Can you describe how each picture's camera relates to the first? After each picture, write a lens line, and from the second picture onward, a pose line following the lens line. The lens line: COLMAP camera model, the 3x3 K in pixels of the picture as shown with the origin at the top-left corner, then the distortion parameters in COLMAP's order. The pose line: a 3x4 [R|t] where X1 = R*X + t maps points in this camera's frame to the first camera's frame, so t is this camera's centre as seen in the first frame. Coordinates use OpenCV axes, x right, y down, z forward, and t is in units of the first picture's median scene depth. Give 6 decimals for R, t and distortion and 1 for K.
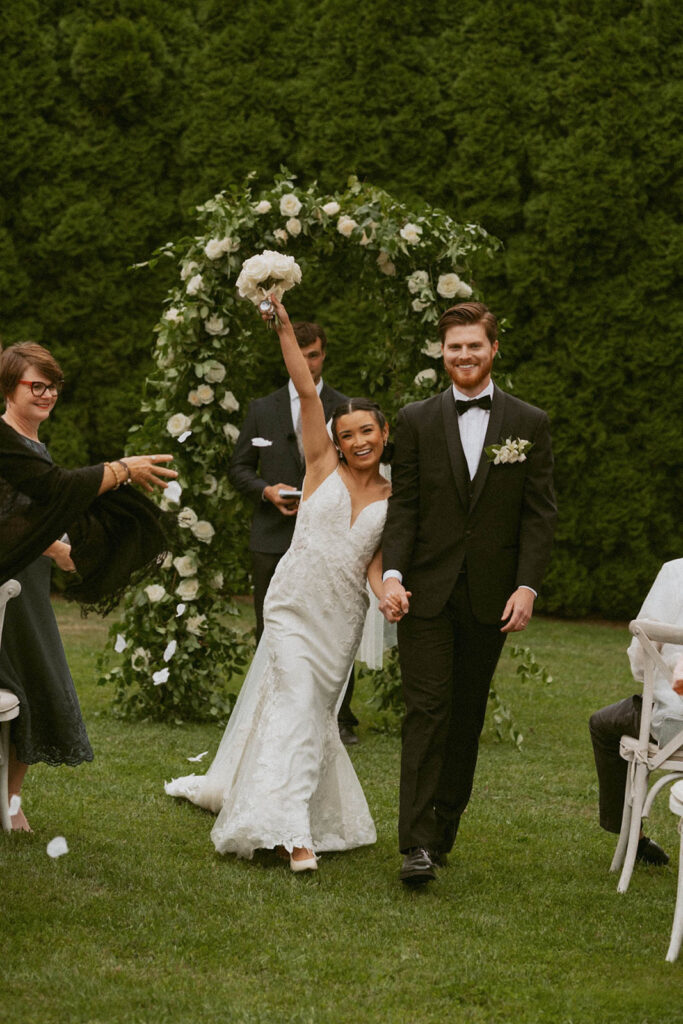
lens RADIAL K [[3368.6, 0, 253.4], [0, 3368.6, 511.8], [0, 0, 1]] dist [0.013173, -0.147227]
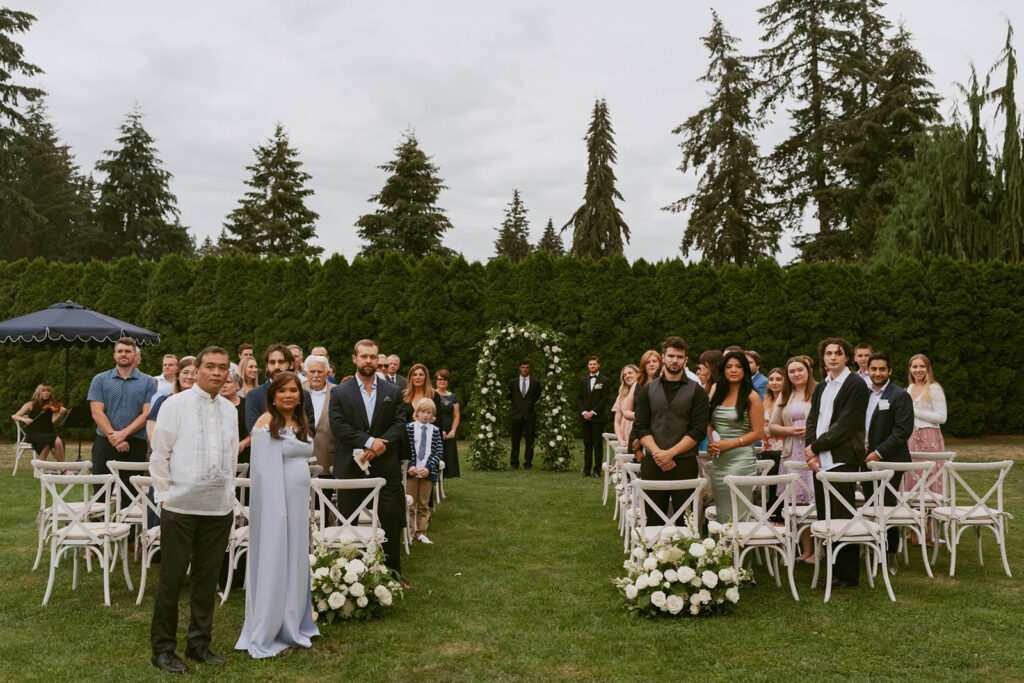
lens RADIAL K [[1016.2, 0, 512.0], [0, 1016.2, 341.5], [0, 0, 1]] dist [0.013064, 0.008057]
pose [[0.998271, -0.058743, -0.002123, 0.009264], [0.058412, 0.995391, -0.076064, 0.004920], [0.006581, 0.075808, 0.997101, -0.083140]]
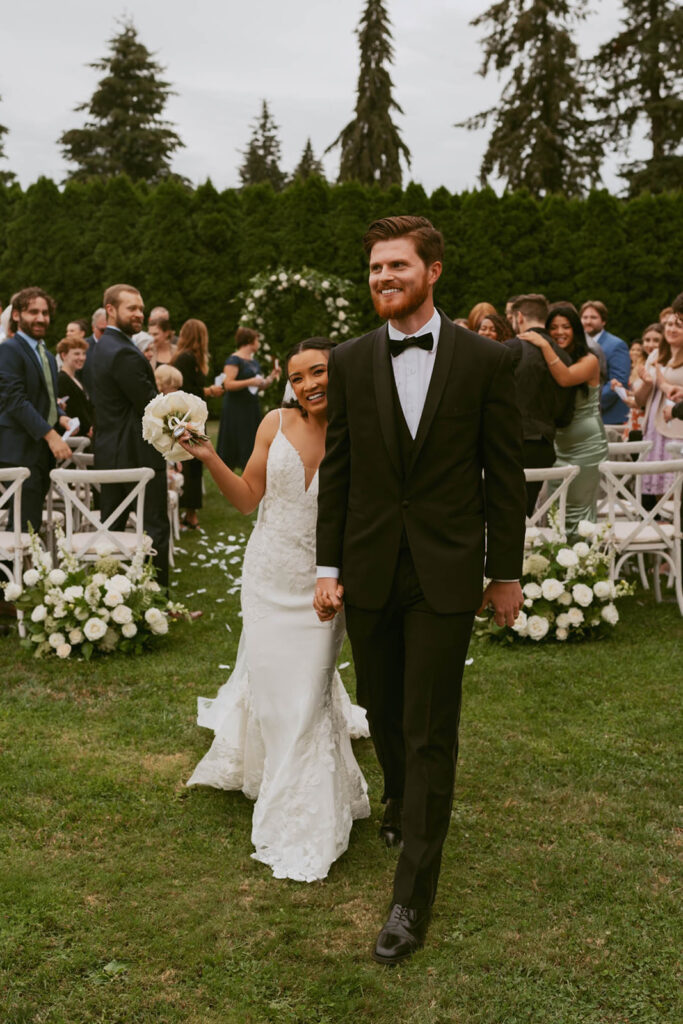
lens RADIAL K [[1272.2, 0, 342.1], [0, 1272.2, 453.3], [0, 0, 1]] dist [0.014369, 0.020138]
pose [[0.996363, -0.063684, 0.056616, -0.006776], [0.060919, 0.996924, 0.049302, 0.005525], [-0.059582, -0.045673, 0.997178, -0.061699]]
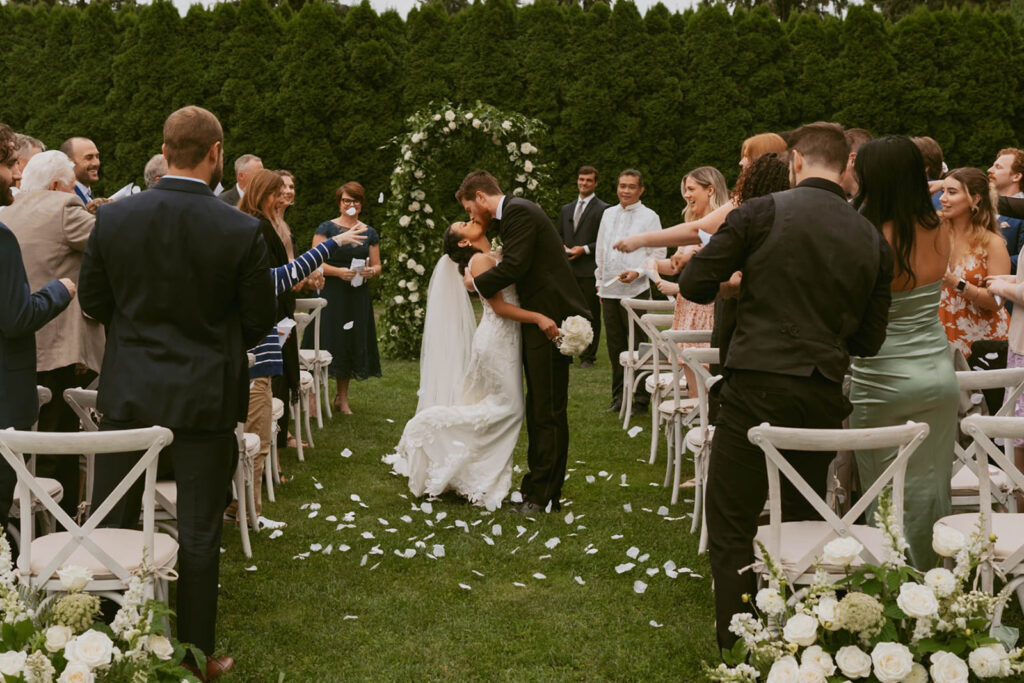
lens RADIAL K [[1465.2, 0, 464.6], [0, 1465.2, 210.0], [0, 0, 1]] dist [0.001978, 0.031834]
pose [[0.997839, -0.065178, 0.008353, 0.005831], [0.065428, 0.997266, -0.034343, 0.001175], [-0.006091, 0.034816, 0.999375, 0.046006]]
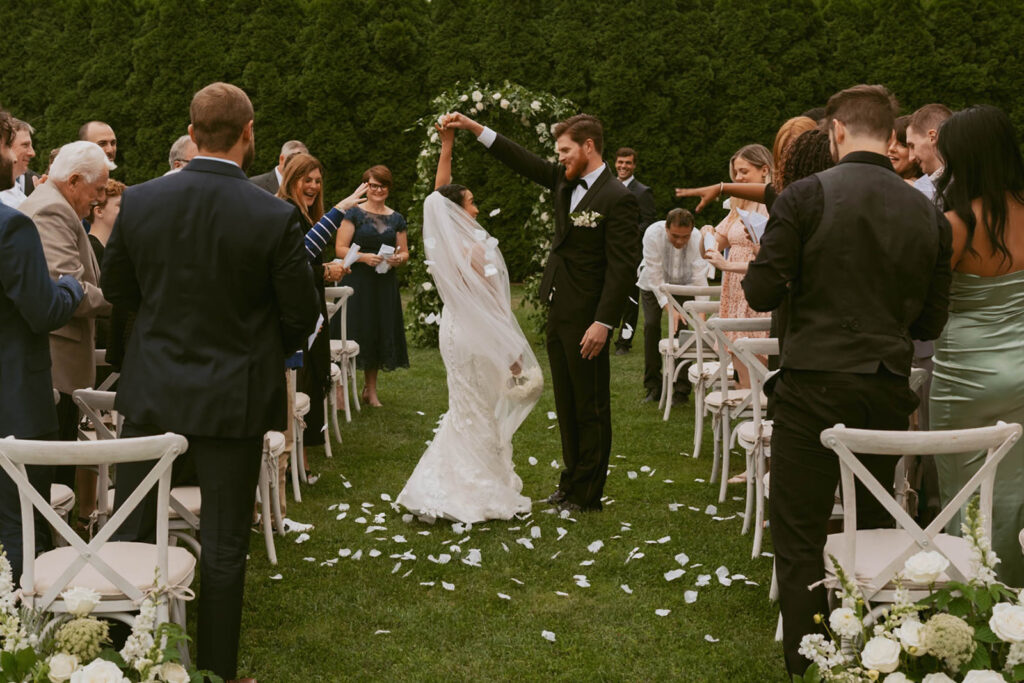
lens RADIAL K [[1465.2, 0, 464.6], [0, 1465.2, 210.0], [0, 0, 1]] dist [0.001978, 0.031834]
pose [[0.997258, -0.073487, -0.008691, 0.003935], [0.073261, 0.997024, -0.024010, 0.000282], [0.010429, 0.023308, 0.999674, 0.064061]]
